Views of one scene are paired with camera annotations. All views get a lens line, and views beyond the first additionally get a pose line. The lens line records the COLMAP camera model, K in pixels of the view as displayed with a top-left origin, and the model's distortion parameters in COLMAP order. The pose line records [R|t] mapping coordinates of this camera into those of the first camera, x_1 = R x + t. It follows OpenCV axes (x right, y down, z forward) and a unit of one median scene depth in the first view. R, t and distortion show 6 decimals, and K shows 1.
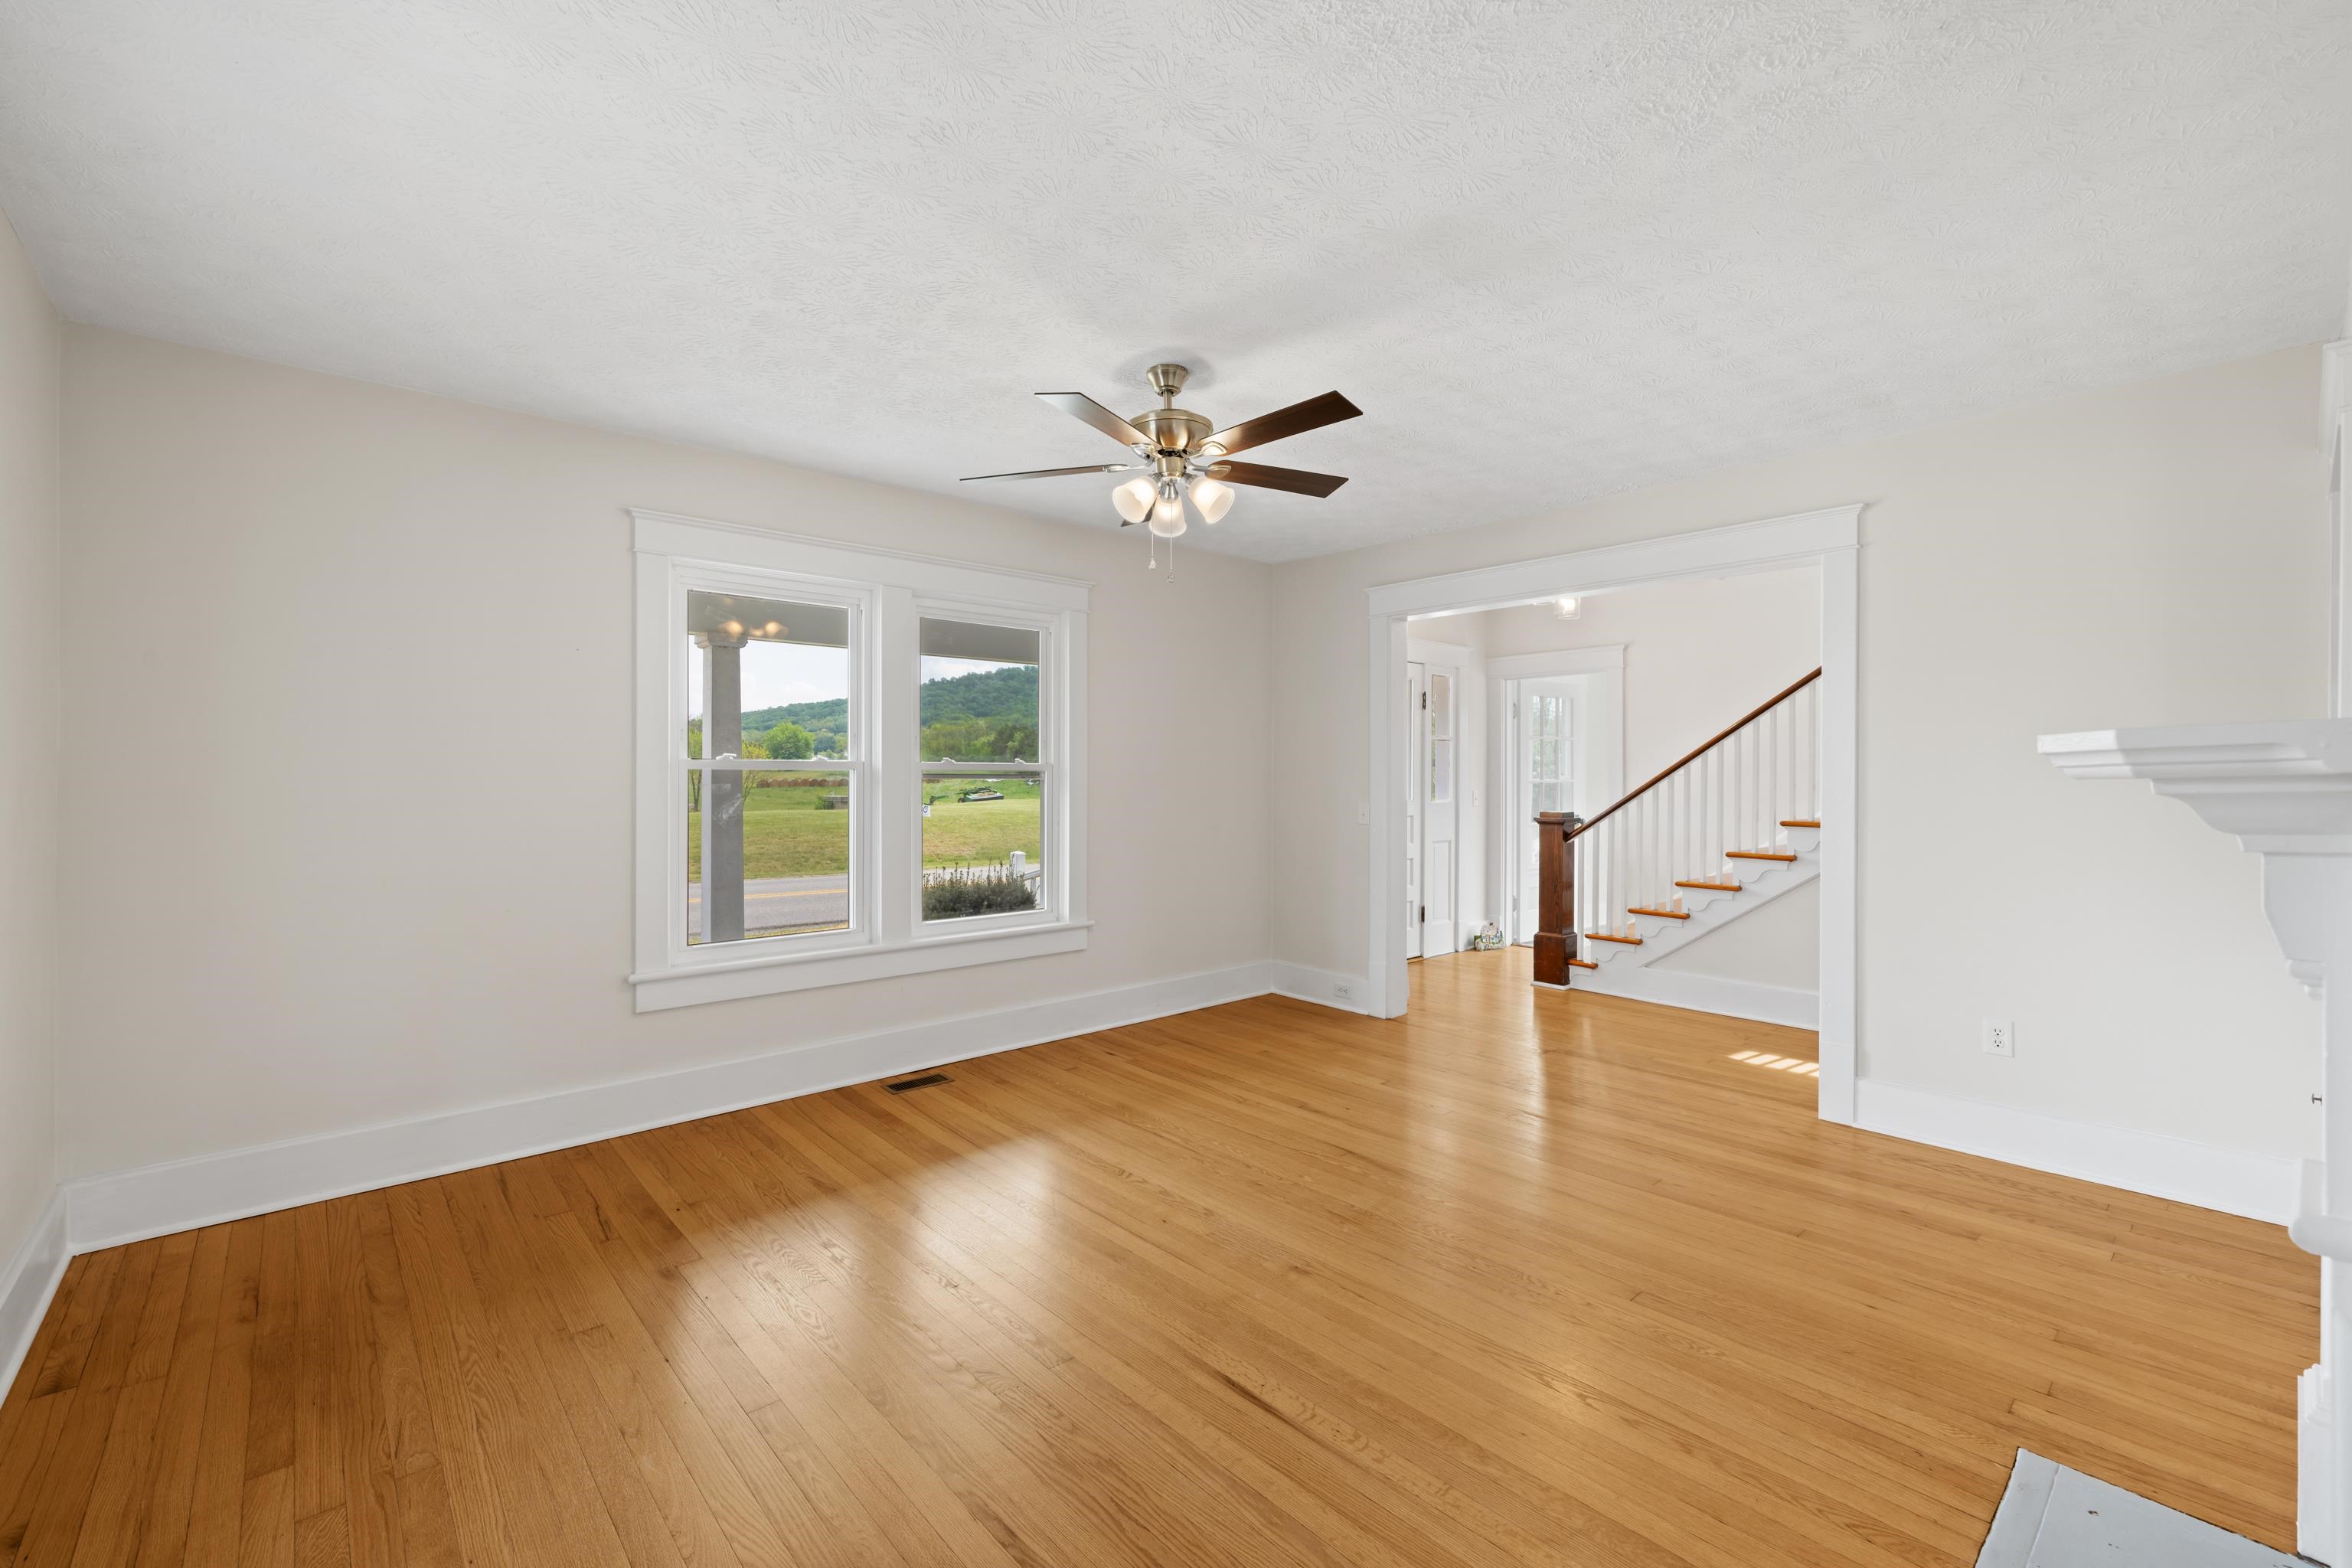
lens RADIAL K [[999.2, 0, 1174.4], [0, 999.2, 777.1], [0, 0, 1]] dist [0.002345, 0.000187]
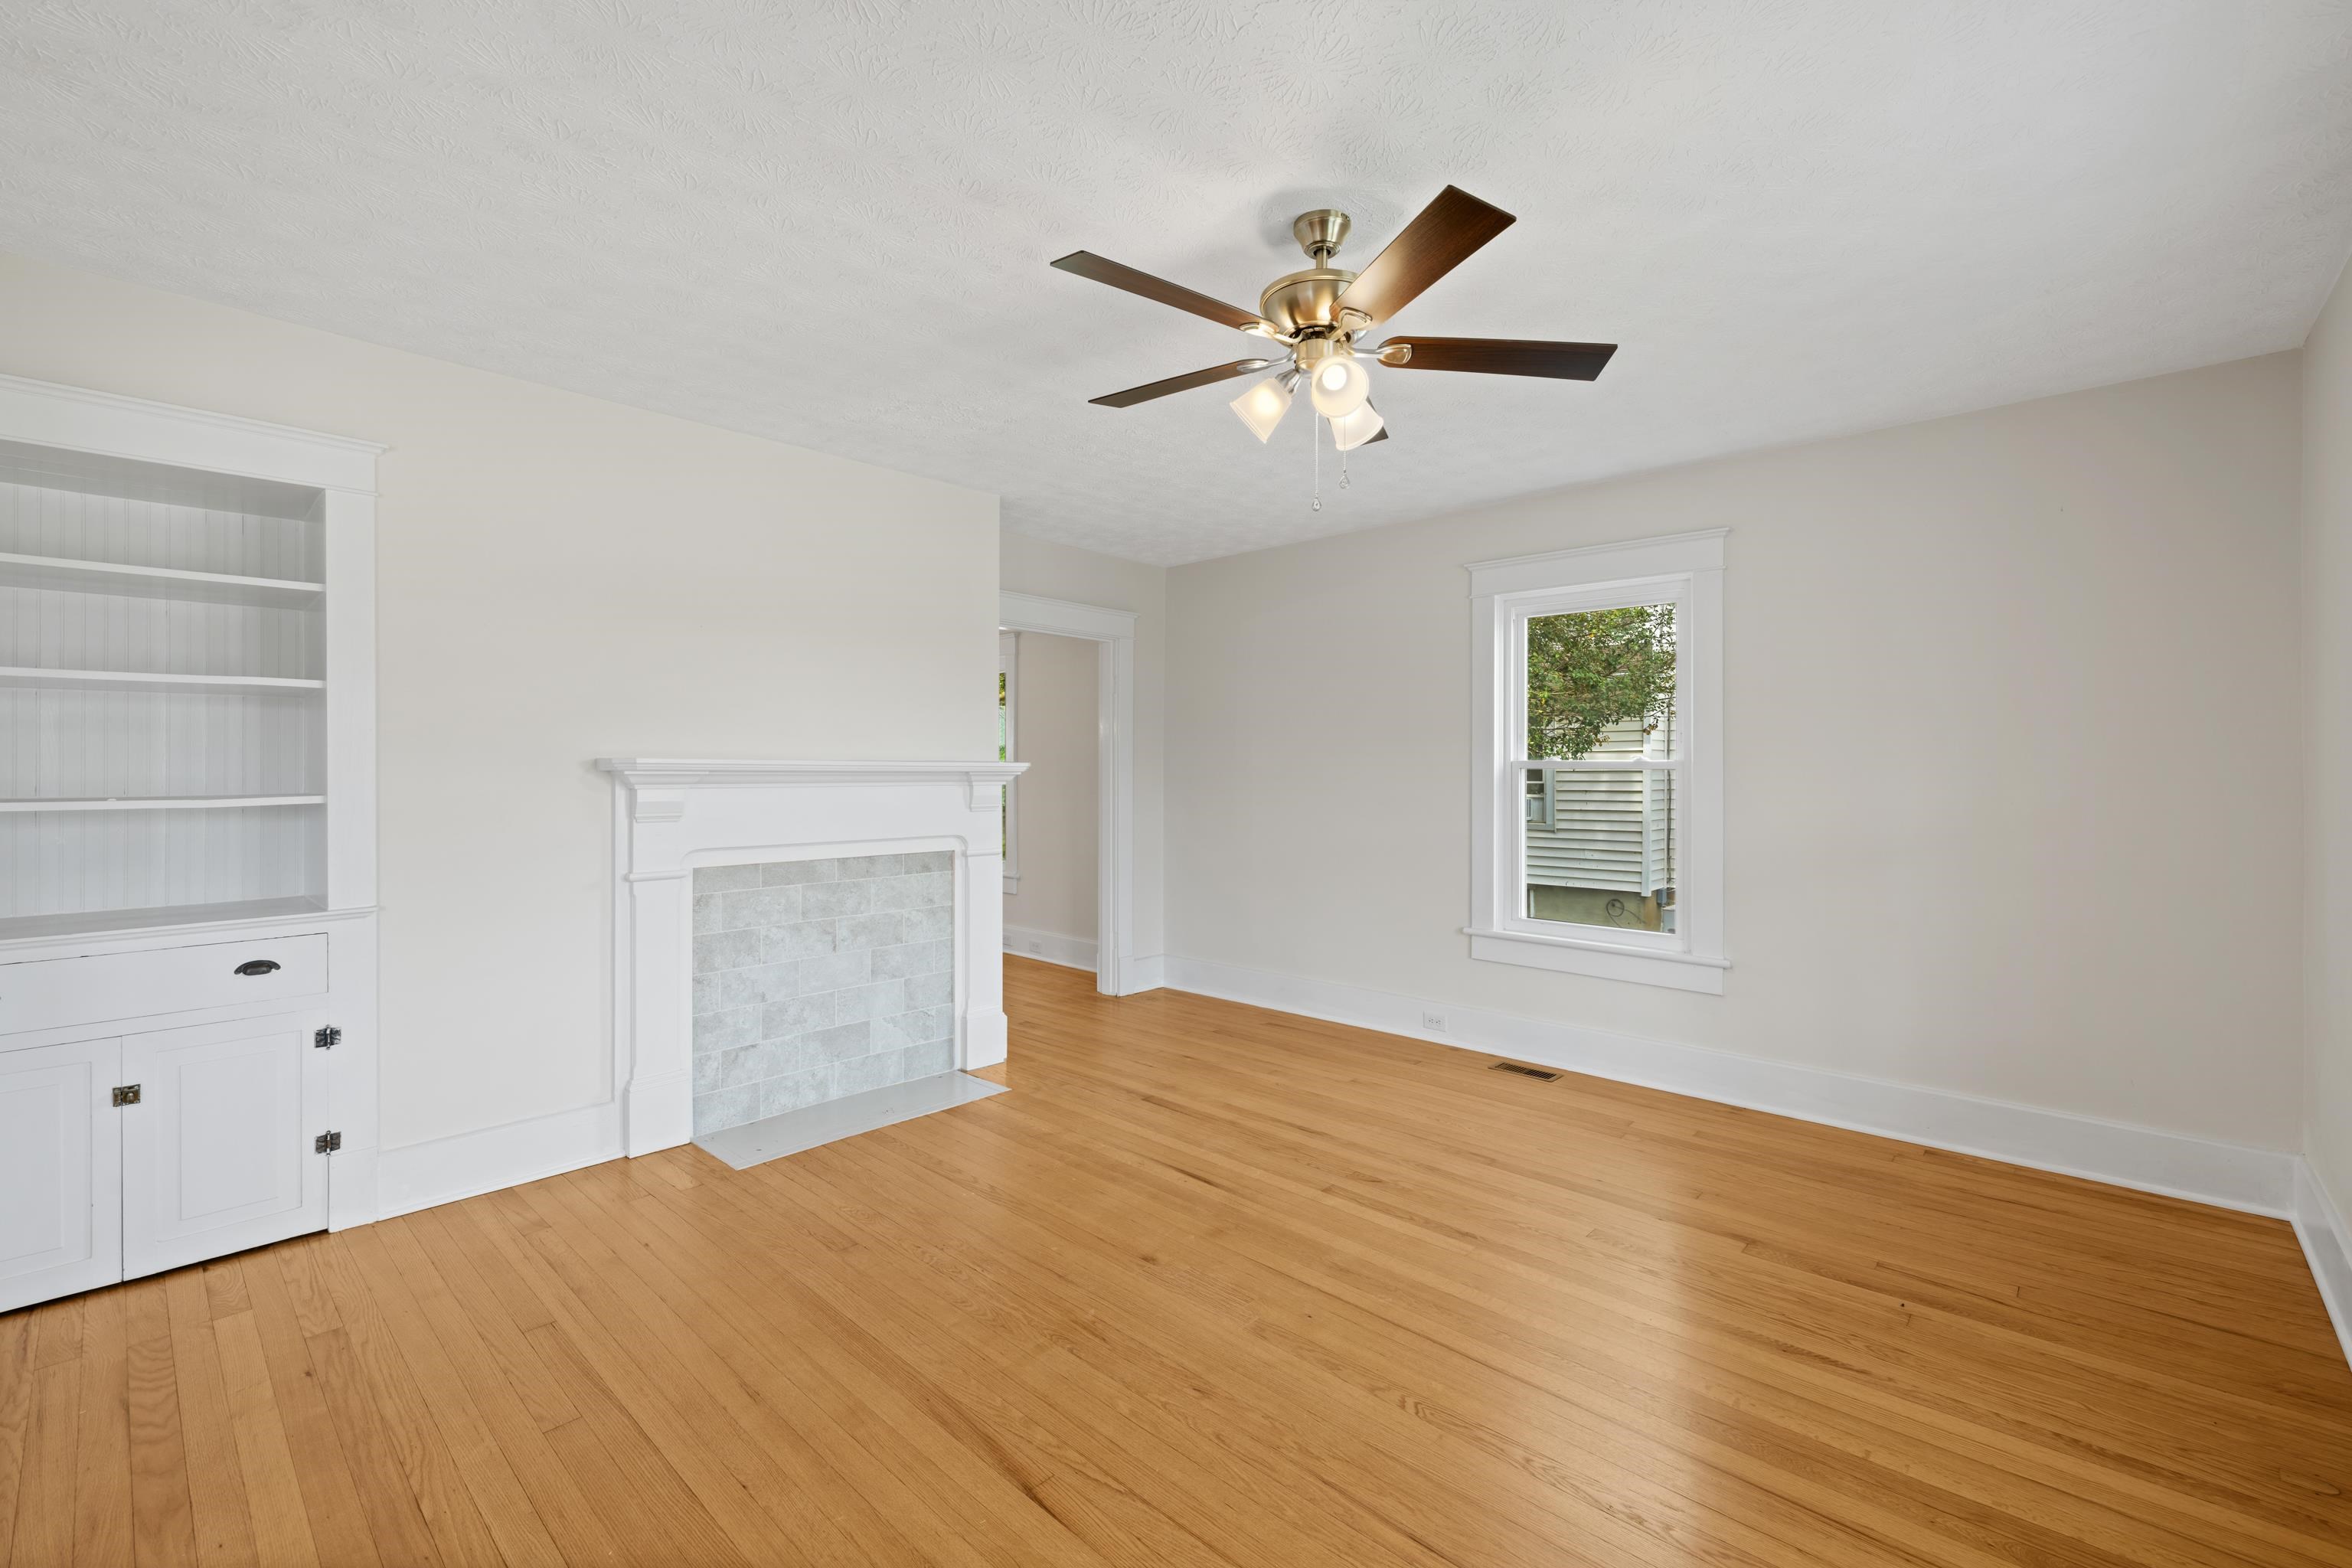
lens RADIAL K [[999.2, 0, 1174.4], [0, 999.2, 777.1], [0, 0, 1]] dist [0.002345, 0.000187]
pose [[-0.995821, -0.001733, -0.091308, 0.174305], [-0.001885, 0.999997, 0.001577, 0.001863], [0.091305, 0.001743, -0.995821, 1.787622]]
